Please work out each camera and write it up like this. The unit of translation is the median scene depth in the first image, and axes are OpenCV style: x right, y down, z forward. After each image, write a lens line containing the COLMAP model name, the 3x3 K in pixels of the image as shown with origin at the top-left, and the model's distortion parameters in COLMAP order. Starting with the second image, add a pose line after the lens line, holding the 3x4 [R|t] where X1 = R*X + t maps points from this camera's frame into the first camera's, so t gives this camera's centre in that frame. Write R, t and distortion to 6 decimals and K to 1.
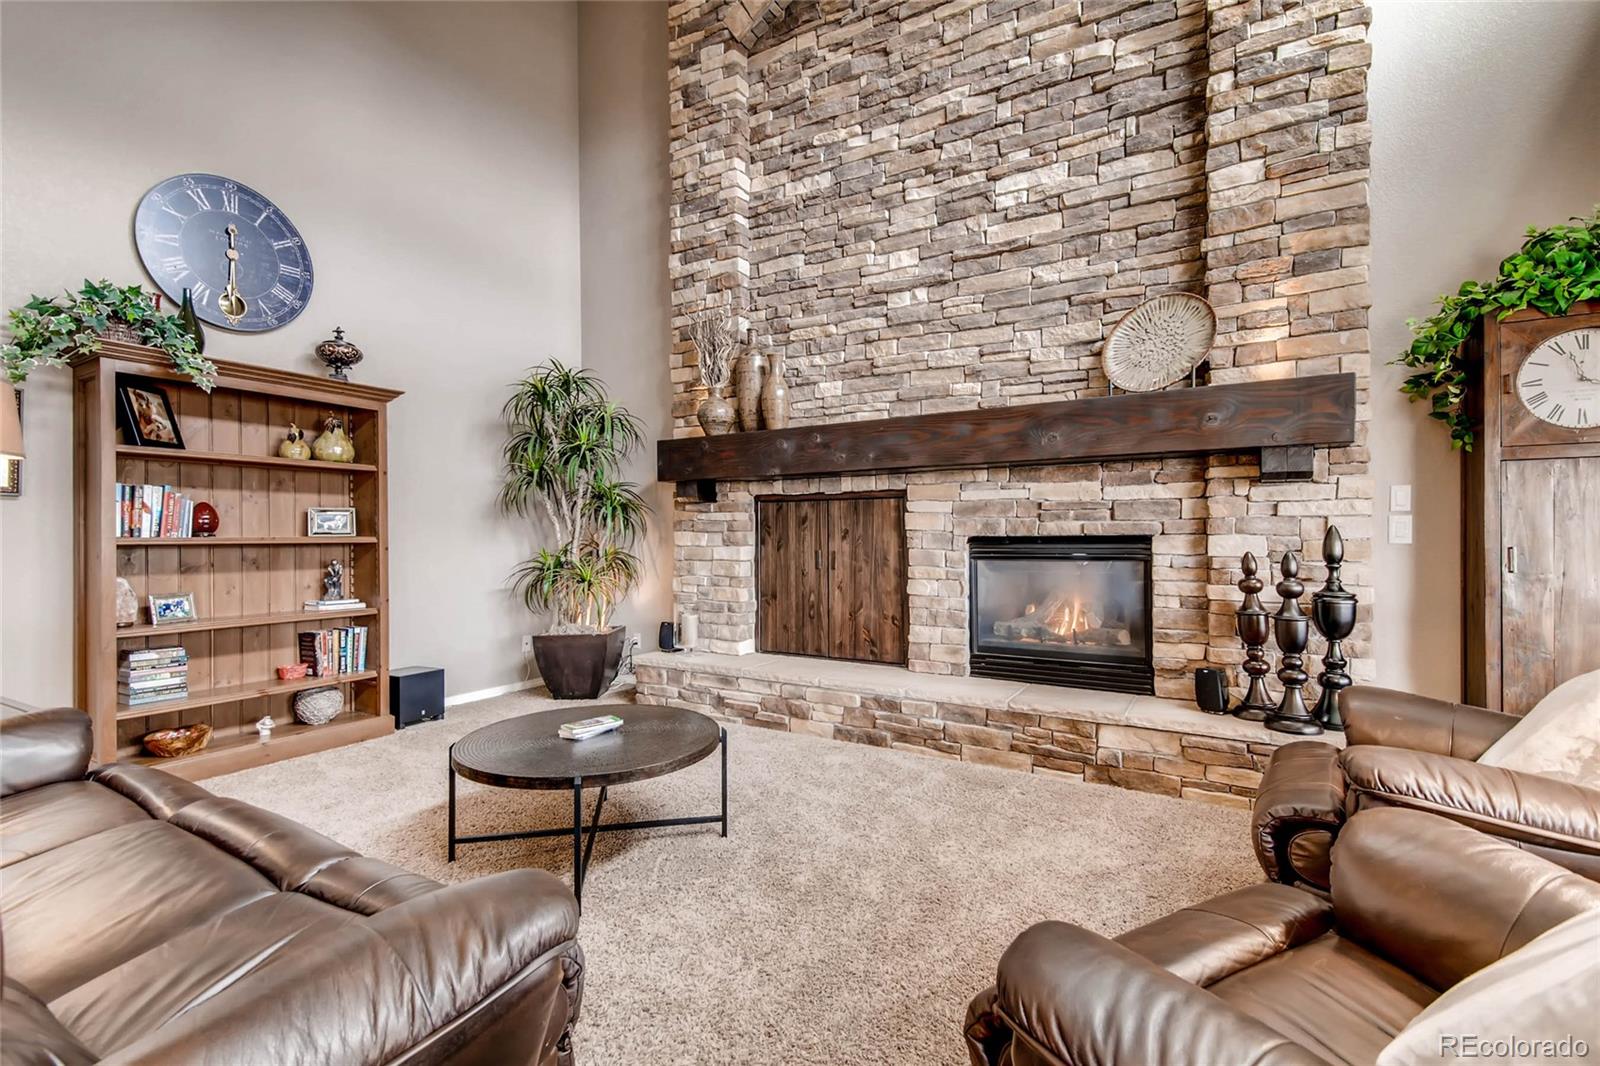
lens RADIAL K [[722.5, 0, 783.1], [0, 722.5, 530.7], [0, 0, 1]] dist [0.039771, -0.012462]
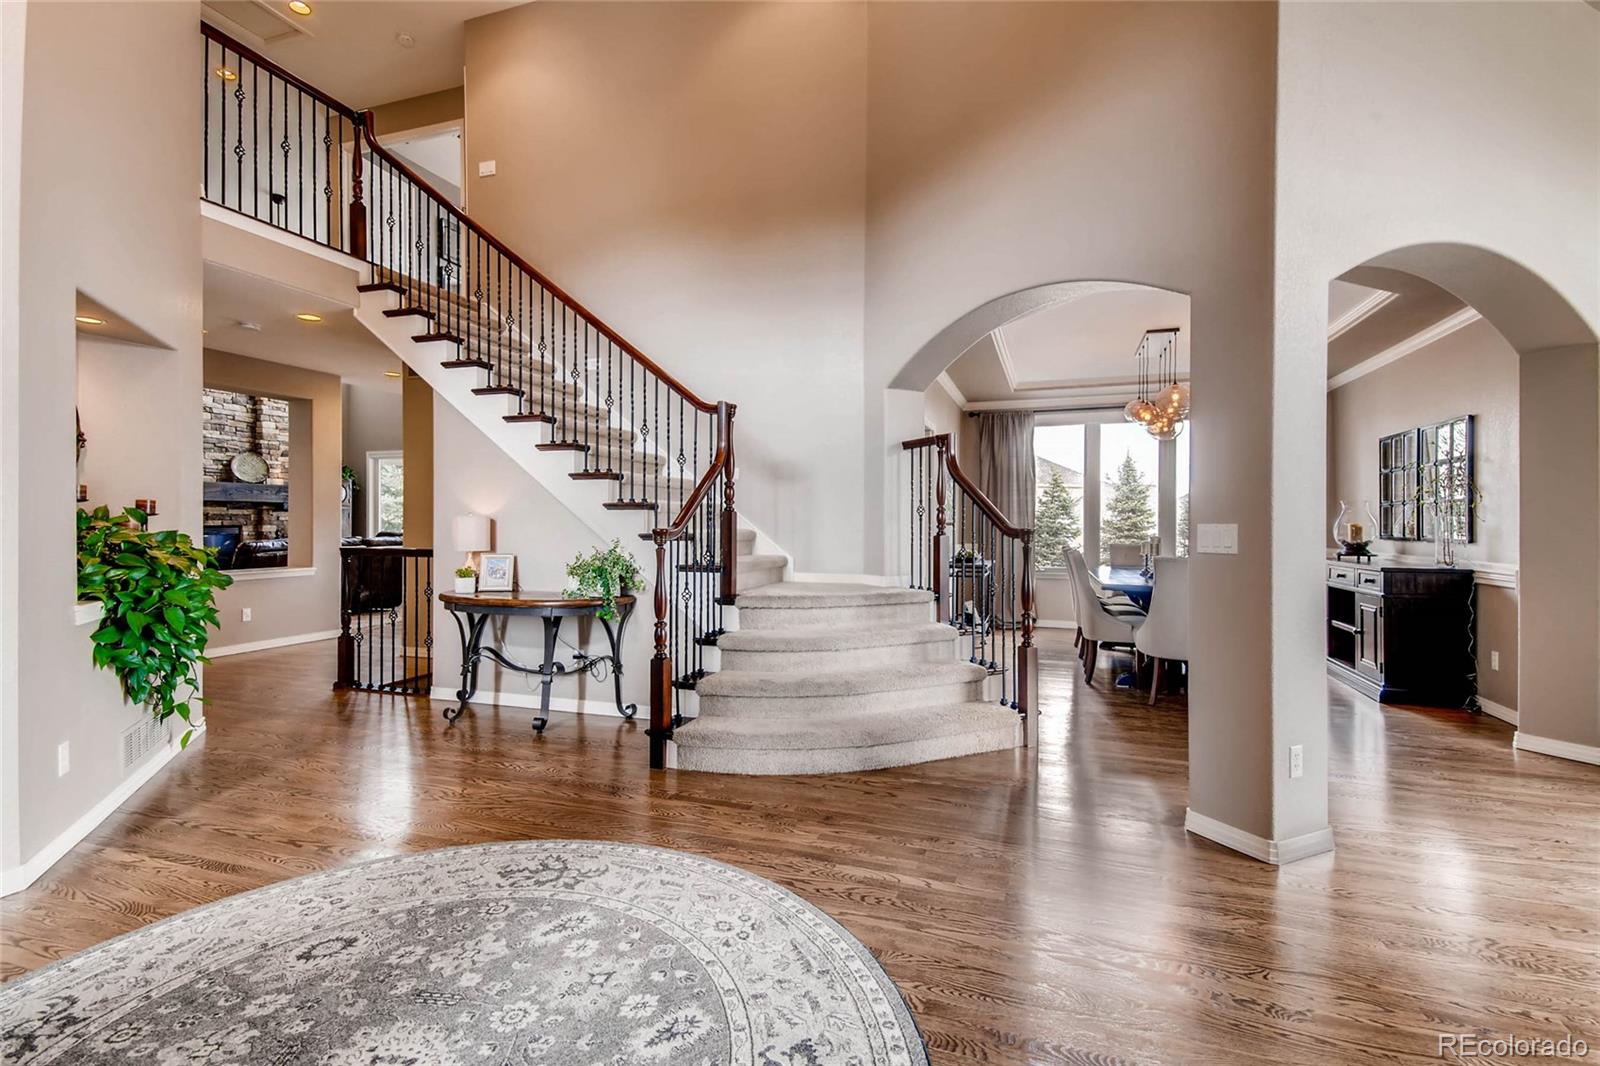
lens RADIAL K [[722.5, 0, 799.7], [0, 722.5, 524.9], [0, 0, 1]] dist [0.039771, -0.012462]
pose [[-0.185329, 0.004396, 0.982667, -3.170582], [-0.002300, 0.999985, -0.004907, 0.016040], [-0.982674, -0.003169, -0.185316, -0.824752]]
